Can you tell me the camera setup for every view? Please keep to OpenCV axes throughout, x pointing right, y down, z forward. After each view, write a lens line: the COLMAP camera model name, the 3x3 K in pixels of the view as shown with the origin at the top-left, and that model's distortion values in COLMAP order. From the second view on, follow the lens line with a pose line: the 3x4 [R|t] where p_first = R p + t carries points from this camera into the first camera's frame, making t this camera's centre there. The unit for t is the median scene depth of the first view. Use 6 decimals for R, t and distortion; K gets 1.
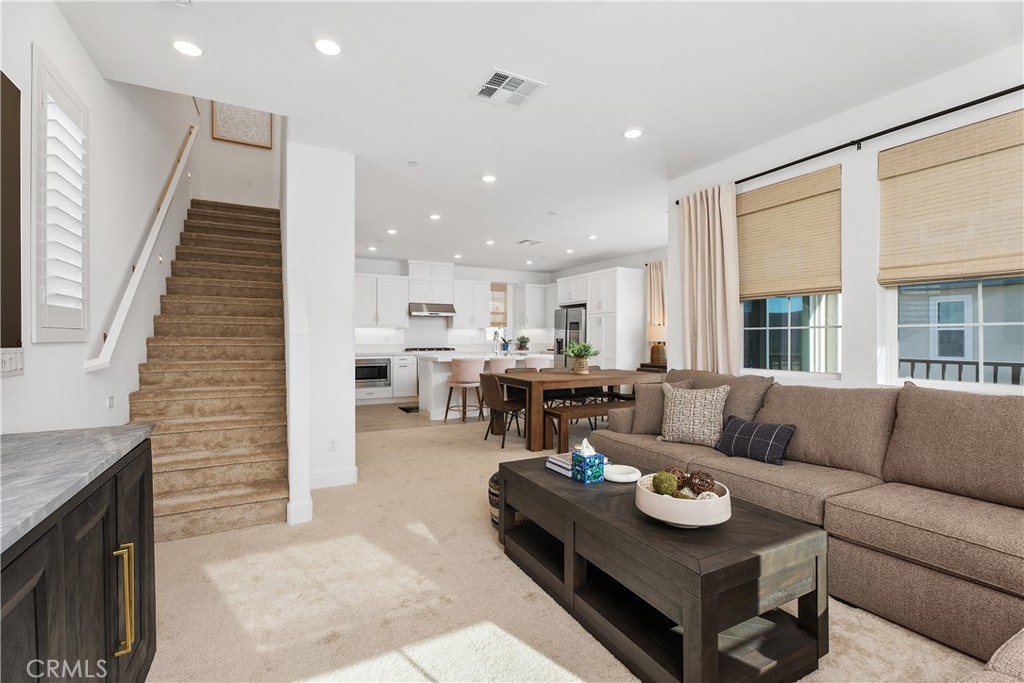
lens RADIAL K [[460.0, 0, 511.3], [0, 460.0, 335.3], [0, 0, 1]] dist [0.000388, -0.000302]
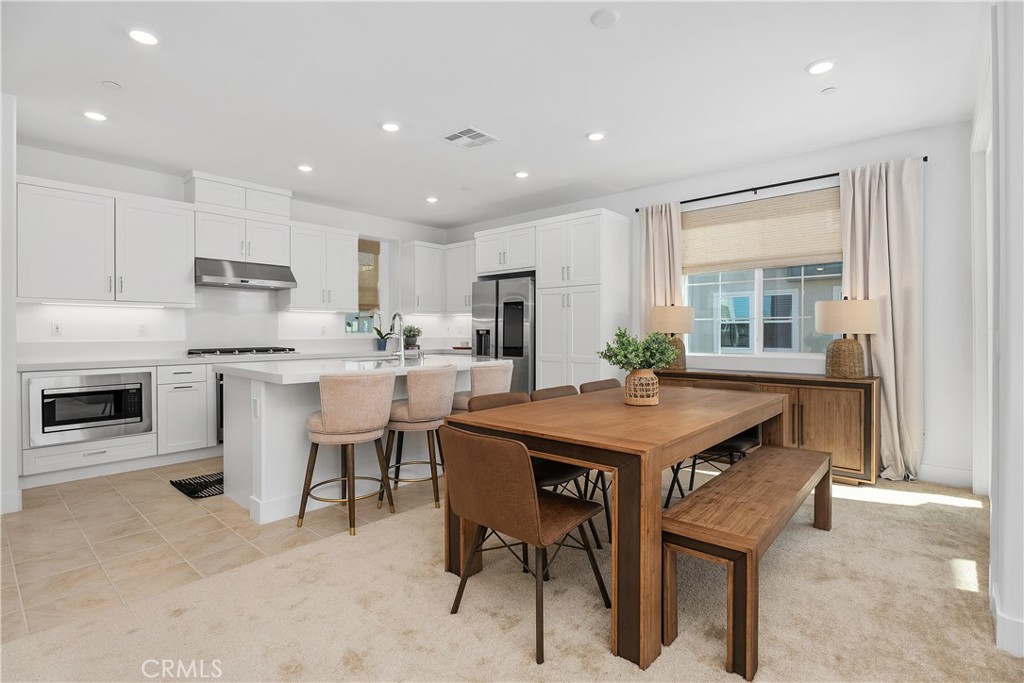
lens RADIAL K [[488.5, 0, 512.0], [0, 488.5, 341.5], [0, 0, 1]] dist [-0.020212, -0.000140]
pose [[0.935768, -0.008435, 0.352516, -0.087260], [-0.000942, 0.999651, 0.026419, 0.005859], [-0.352615, -0.025054, 0.935433, 0.389270]]
